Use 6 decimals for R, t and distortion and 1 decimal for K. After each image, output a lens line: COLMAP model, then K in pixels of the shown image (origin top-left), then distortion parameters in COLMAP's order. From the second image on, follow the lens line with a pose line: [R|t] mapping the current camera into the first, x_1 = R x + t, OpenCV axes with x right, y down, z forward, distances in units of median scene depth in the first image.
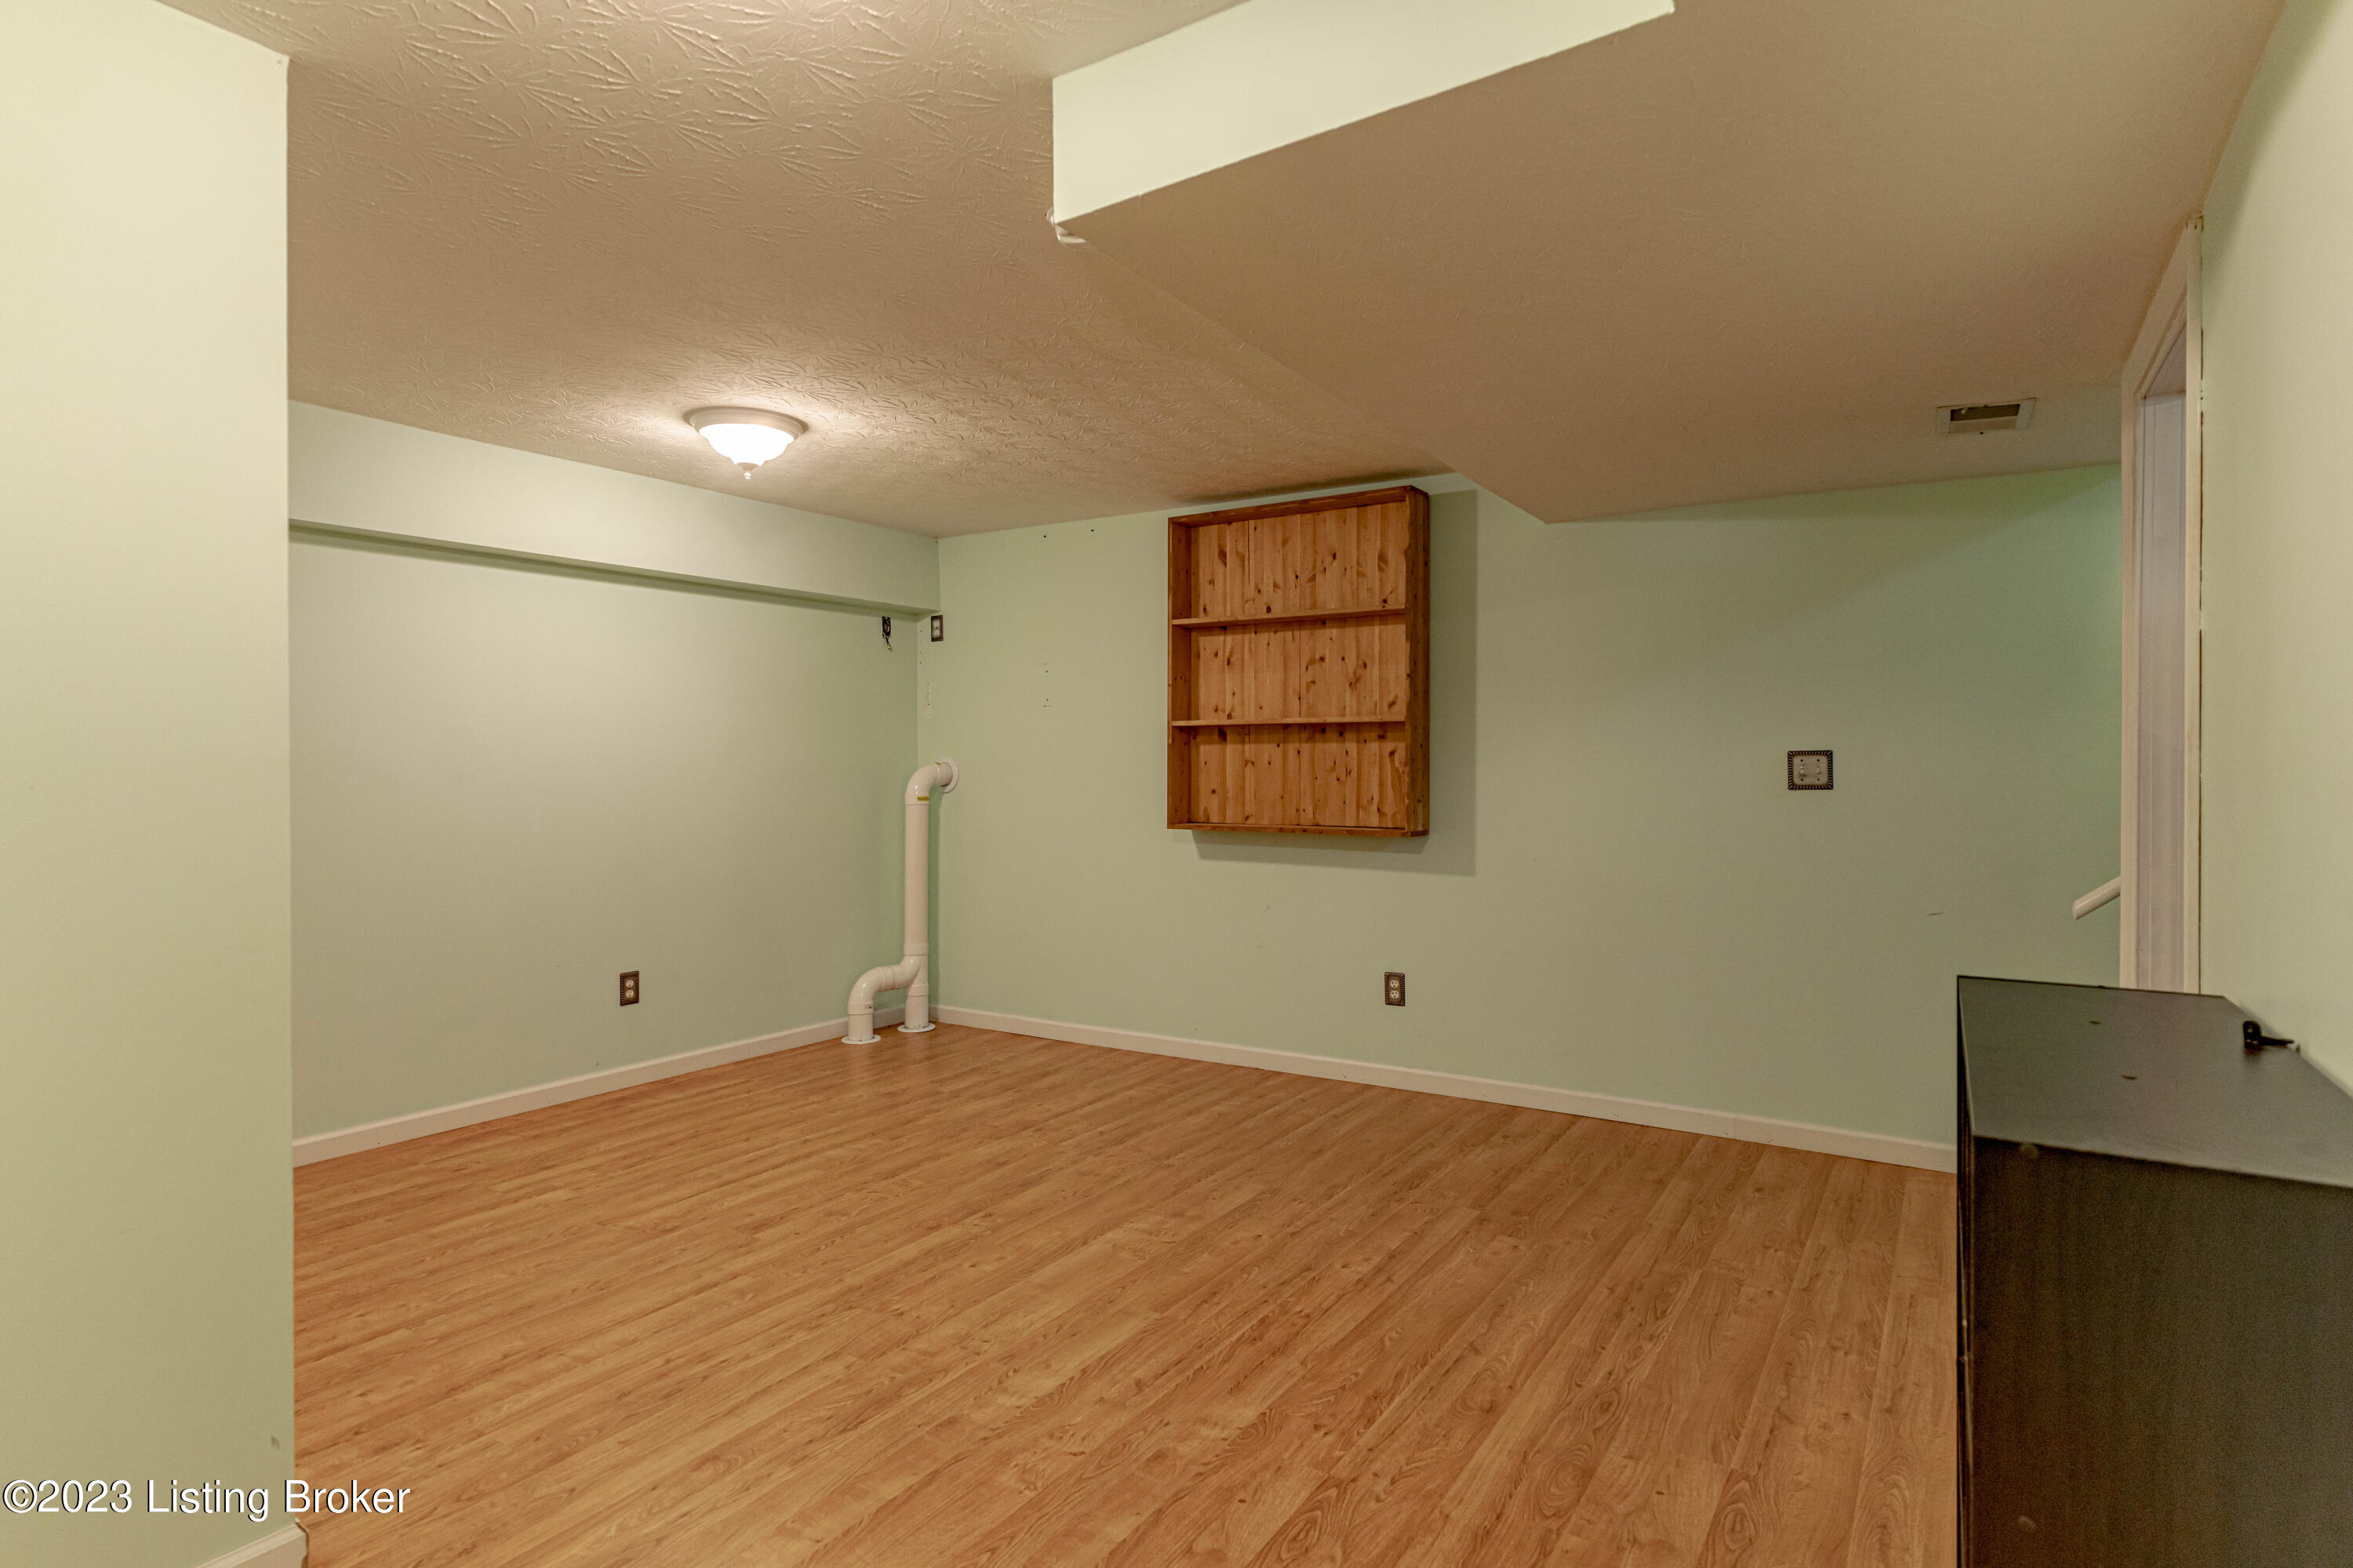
lens RADIAL K [[1255.1, 0, 1176.0], [0, 1255.1, 771.0], [0, 0, 1]] dist [-0.001947, -0.000540]
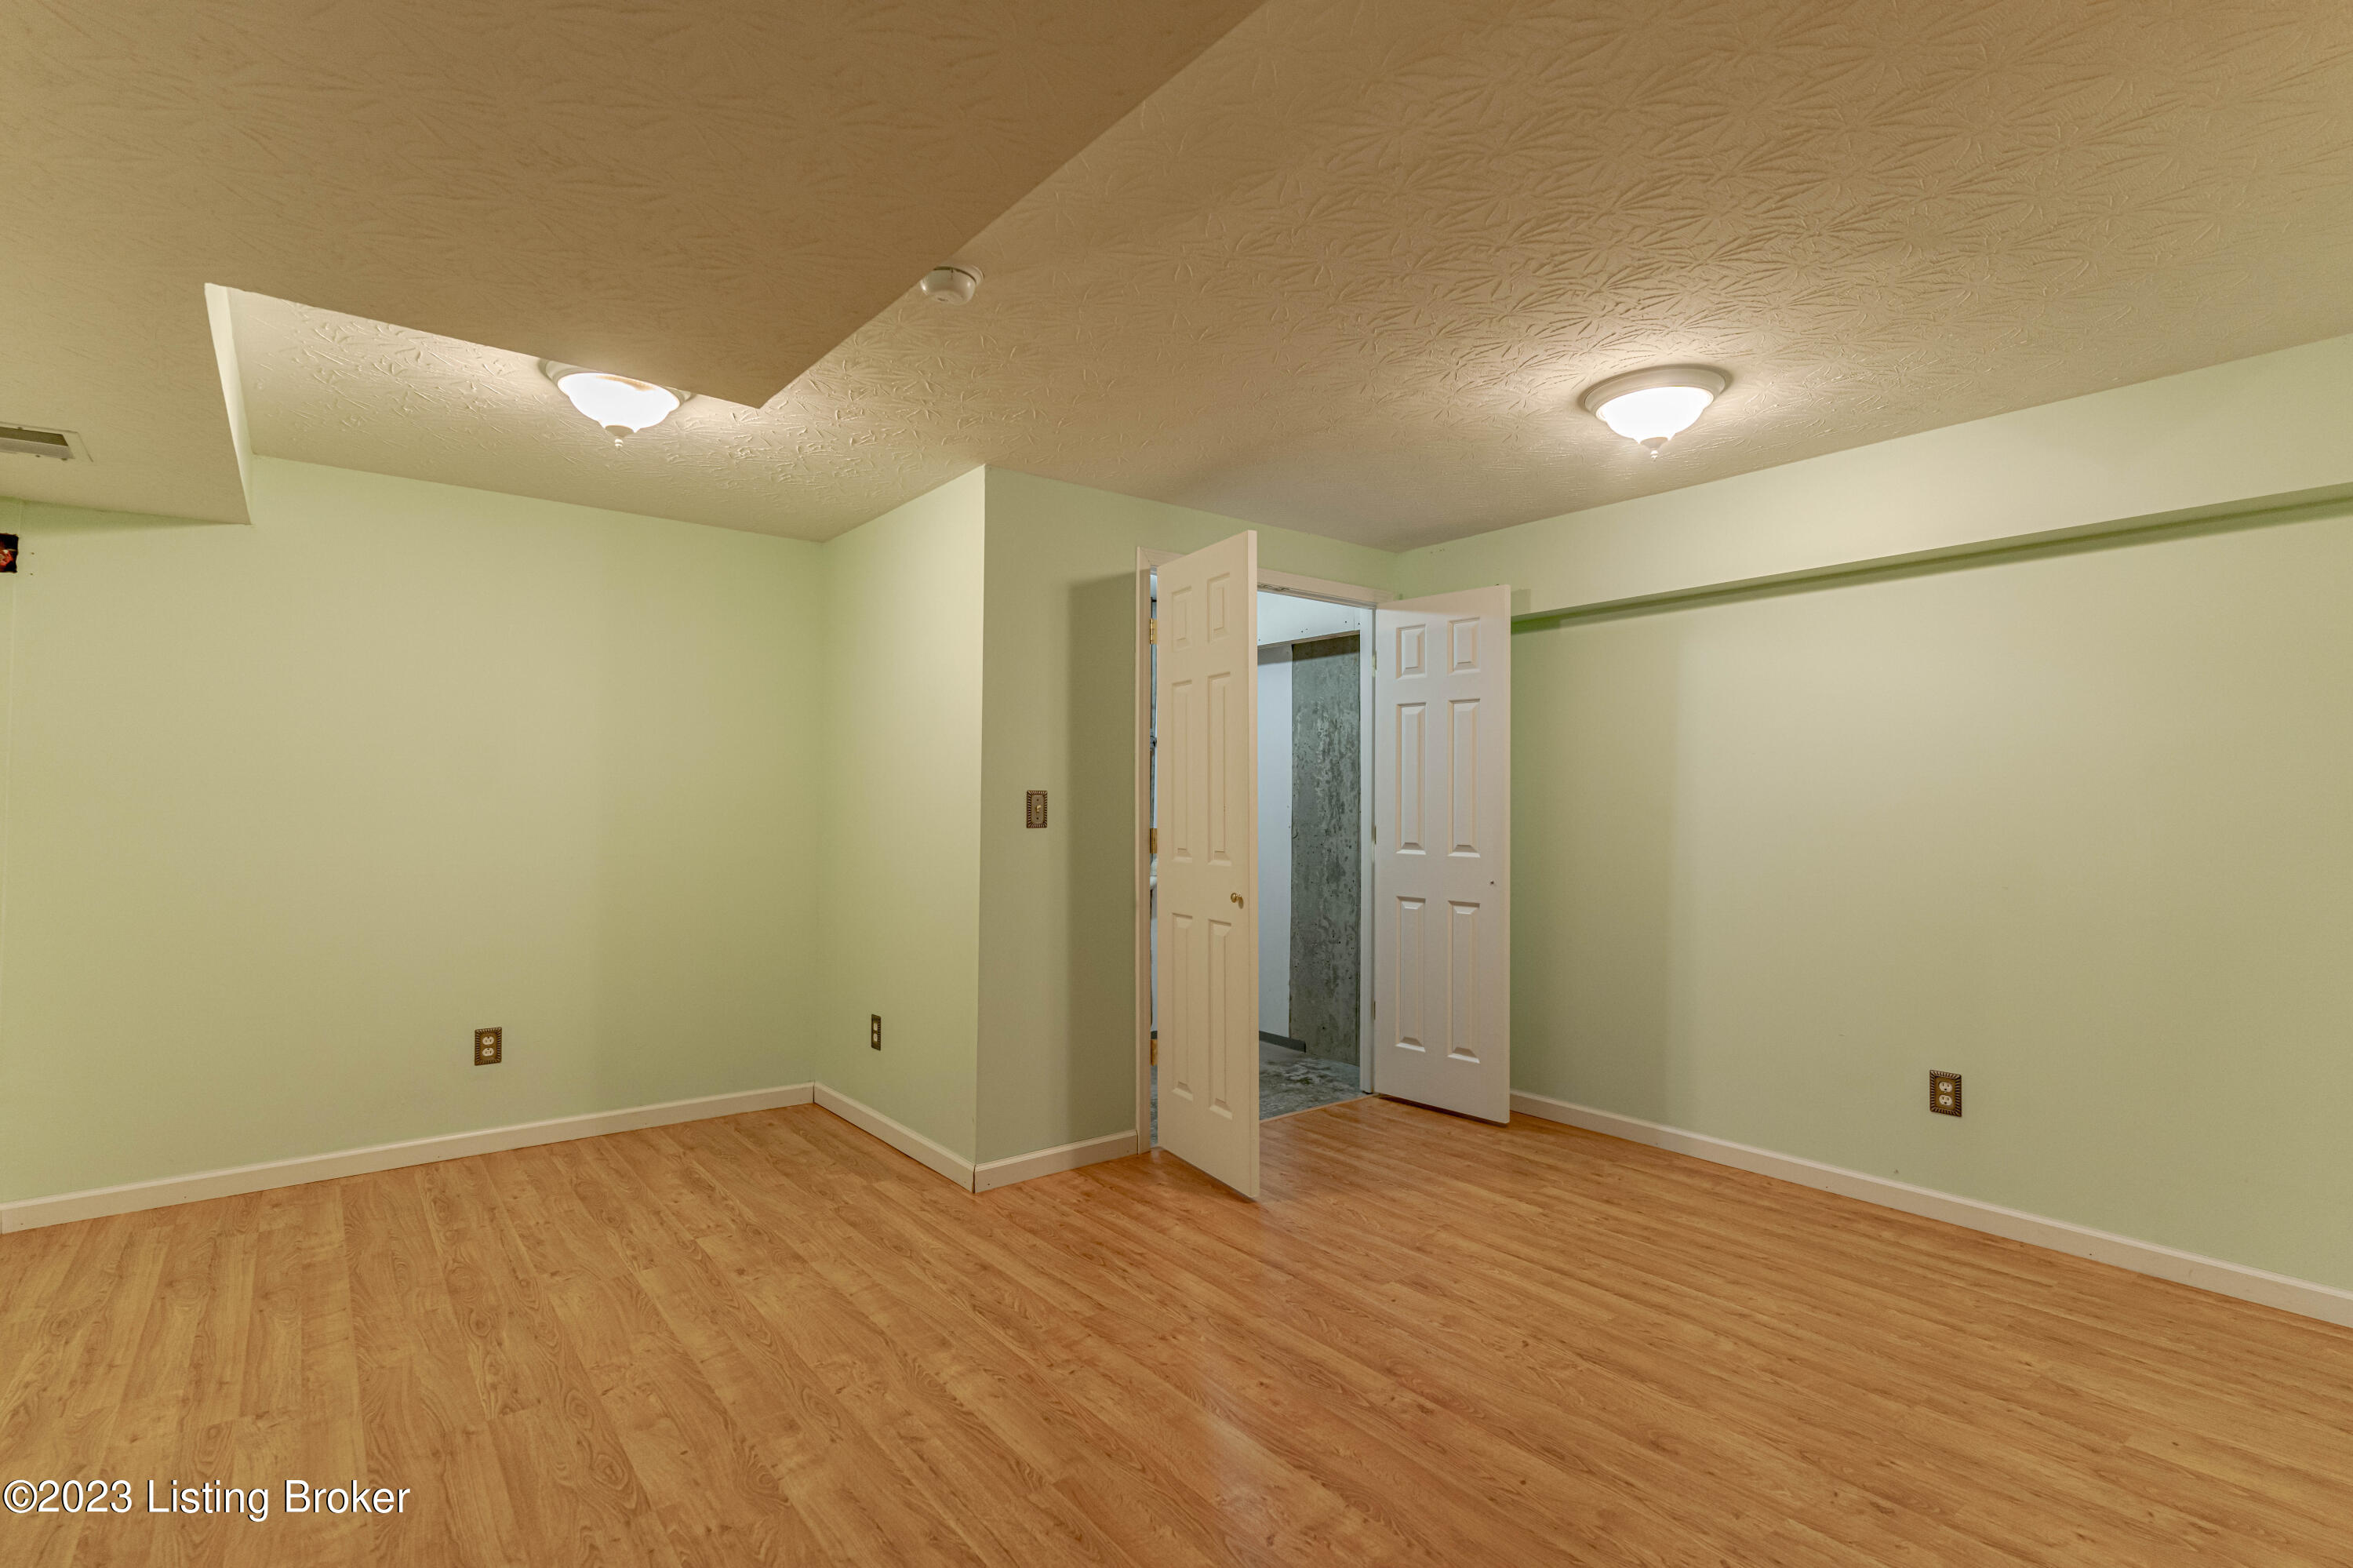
lens RADIAL K [[1130.9, 0, 1178.1], [0, 1130.9, 797.6], [0, 0, 1]] dist [0.002159, -0.000718]
pose [[-0.340825, -0.006309, -0.940106, 0.532445], [-0.010063, 0.999945, -0.003062, -0.005348], [0.940073, 0.008417, -0.340869, 1.086813]]
